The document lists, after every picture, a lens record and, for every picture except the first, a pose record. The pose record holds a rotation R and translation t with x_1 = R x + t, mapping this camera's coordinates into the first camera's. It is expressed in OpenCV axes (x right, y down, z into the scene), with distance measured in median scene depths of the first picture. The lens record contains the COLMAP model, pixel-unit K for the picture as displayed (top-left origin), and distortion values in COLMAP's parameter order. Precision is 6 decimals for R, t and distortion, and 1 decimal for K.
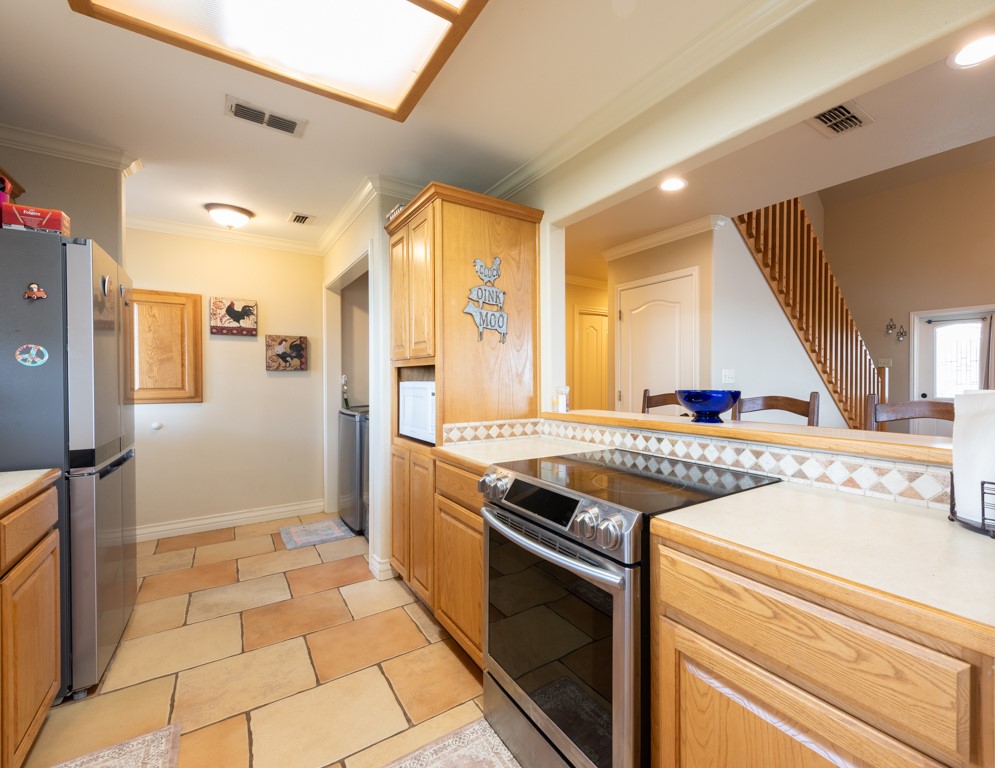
lens RADIAL K [[448.5, 0, 584.5], [0, 448.5, 382.3], [0, 0, 1]] dist [0.000359, -0.004429]
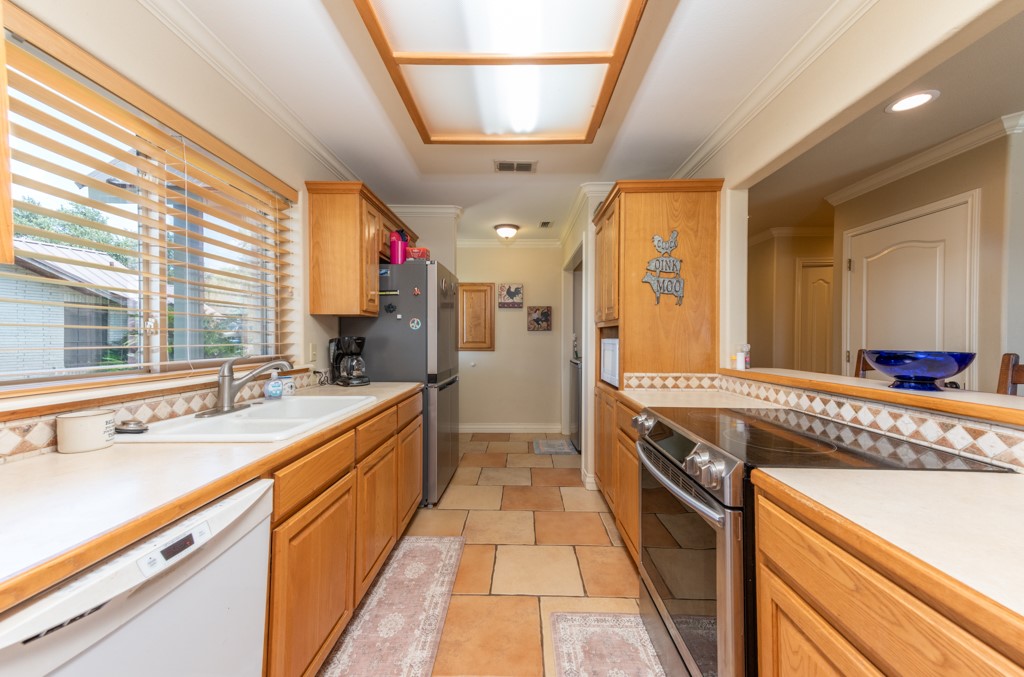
lens RADIAL K [[394.7, 0, 511.1], [0, 394.7, 336.7], [0, 0, 1]] dist [0.001545, -0.000324]
pose [[0.762742, 0.002959, -0.646696, 0.155501], [-0.007751, 0.999960, -0.004566, 0.000037], [0.646657, 0.008495, 0.762734, -0.040356]]
